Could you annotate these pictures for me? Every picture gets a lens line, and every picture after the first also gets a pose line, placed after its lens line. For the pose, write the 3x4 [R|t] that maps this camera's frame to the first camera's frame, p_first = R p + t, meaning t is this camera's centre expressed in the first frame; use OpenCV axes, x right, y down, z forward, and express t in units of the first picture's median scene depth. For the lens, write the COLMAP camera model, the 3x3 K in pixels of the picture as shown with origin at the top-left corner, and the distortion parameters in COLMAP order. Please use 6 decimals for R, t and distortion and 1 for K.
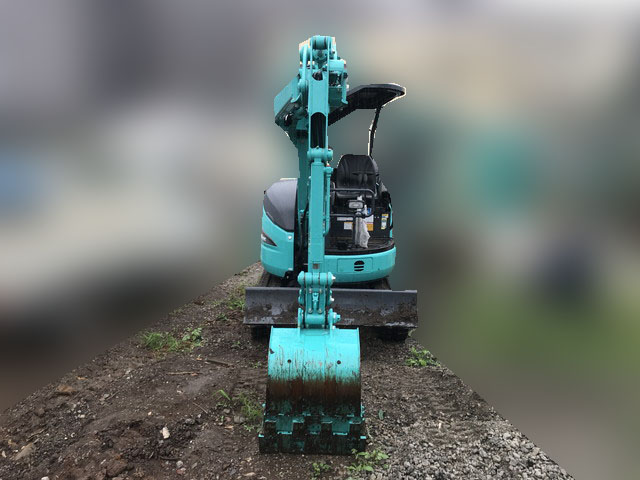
lens RADIAL K [[533.3, 0, 318.6], [0, 533.3, 240.5], [0, 0, 1]] dist [0.025509, -0.023199]
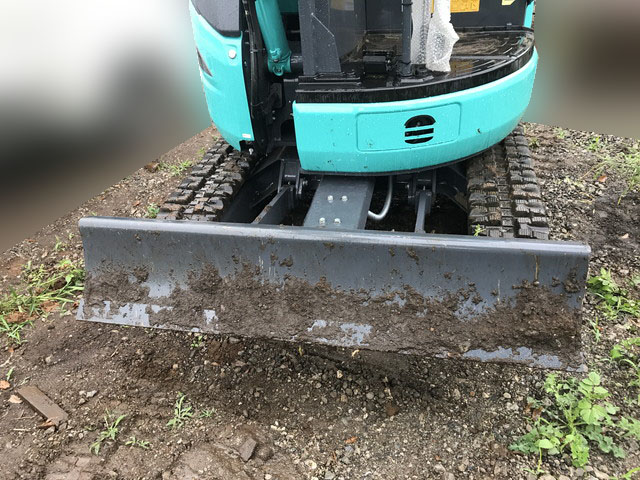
lens RADIAL K [[533.3, 0, 318.6], [0, 533.3, 239.4], [0, 0, 1]] dist [0.025509, -0.023199]
pose [[0.970407, 0.043140, -0.237591, 0.098456], [0.058936, 0.911845, 0.406282, -0.035203], [0.234173, -0.408262, 0.882318, 0.635590]]
